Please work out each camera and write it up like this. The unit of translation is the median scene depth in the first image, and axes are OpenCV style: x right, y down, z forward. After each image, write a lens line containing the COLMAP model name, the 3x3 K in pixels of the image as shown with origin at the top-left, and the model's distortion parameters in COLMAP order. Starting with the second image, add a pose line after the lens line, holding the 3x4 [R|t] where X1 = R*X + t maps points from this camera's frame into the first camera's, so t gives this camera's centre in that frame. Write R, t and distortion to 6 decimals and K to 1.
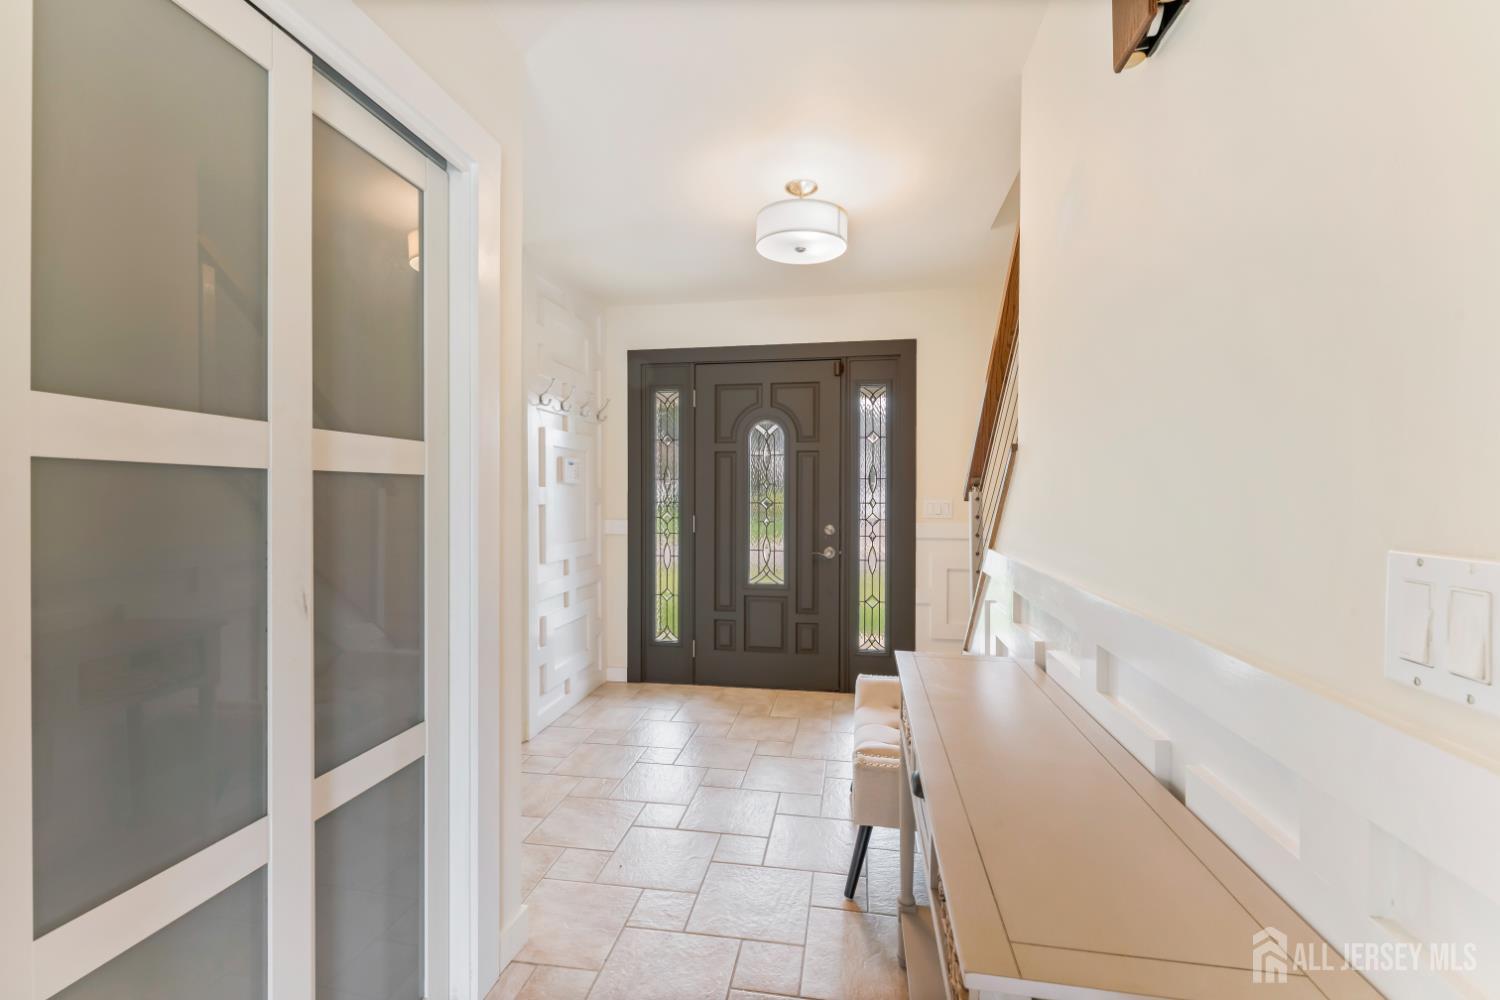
lens RADIAL K [[637.0, 0, 749.4], [0, 637.0, 499.1], [0, 0, 1]] dist [0.001857, -0.000191]
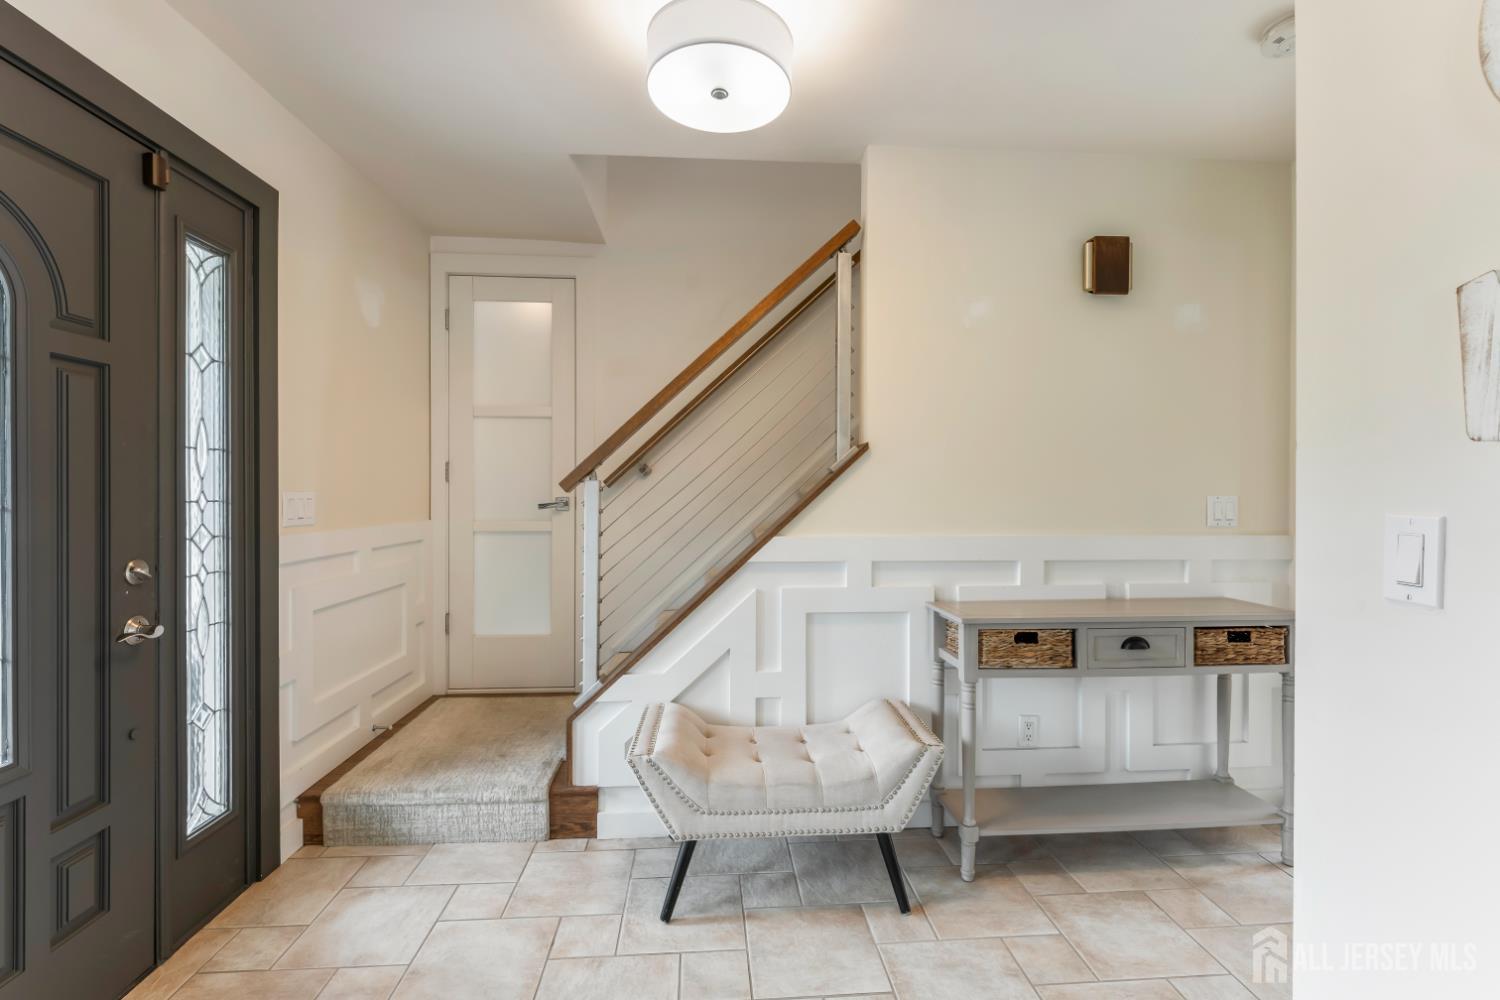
lens RADIAL K [[650.2, 0, 747.9], [0, 650.2, 498.2], [0, 0, 1]] dist [0.019977, 0.000226]
pose [[-0.229421, -0.017574, 0.973169, -0.357982], [0.002336, 0.999824, 0.018606, -0.003963], [-0.973324, 0.006542, -0.229340, 0.725329]]
